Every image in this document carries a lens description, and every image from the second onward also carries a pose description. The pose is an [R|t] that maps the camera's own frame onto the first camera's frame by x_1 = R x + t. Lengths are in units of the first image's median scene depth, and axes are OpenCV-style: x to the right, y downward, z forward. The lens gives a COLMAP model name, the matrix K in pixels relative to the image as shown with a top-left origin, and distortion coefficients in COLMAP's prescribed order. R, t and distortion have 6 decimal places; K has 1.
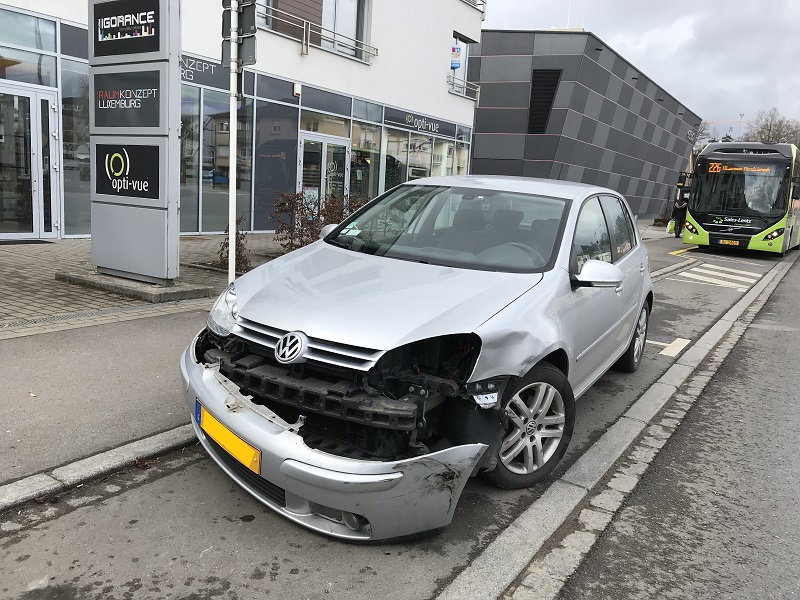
lens RADIAL K [[649.3, 0, 399.6], [0, 649.3, 297.7], [0, 0, 1]] dist [0.026242, -0.012684]
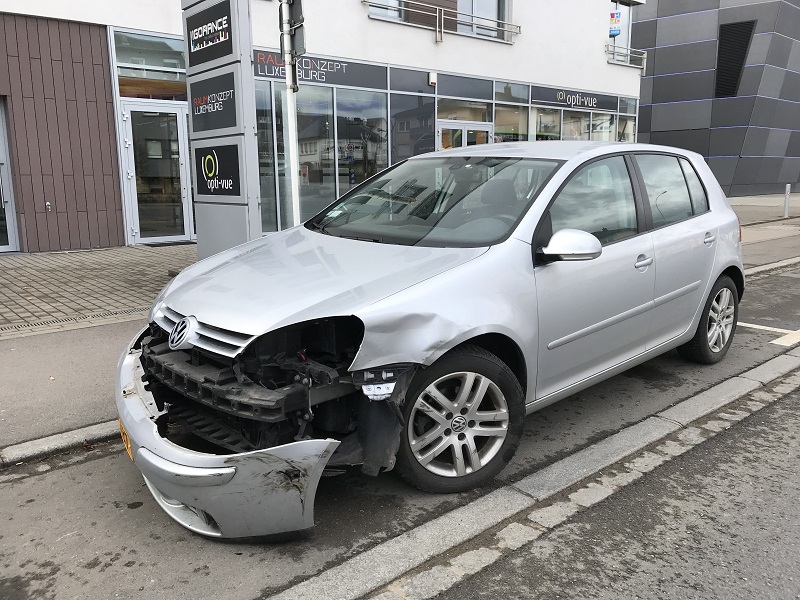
lens RADIAL K [[649.3, 0, 400.9], [0, 649.3, 298.9], [0, 0, 1]] dist [0.026242, -0.012684]
pose [[0.957598, -0.019608, -0.287441, 0.351999], [0.023794, 0.999656, 0.011074, 0.019133], [0.287125, -0.017444, 0.957734, 0.136899]]
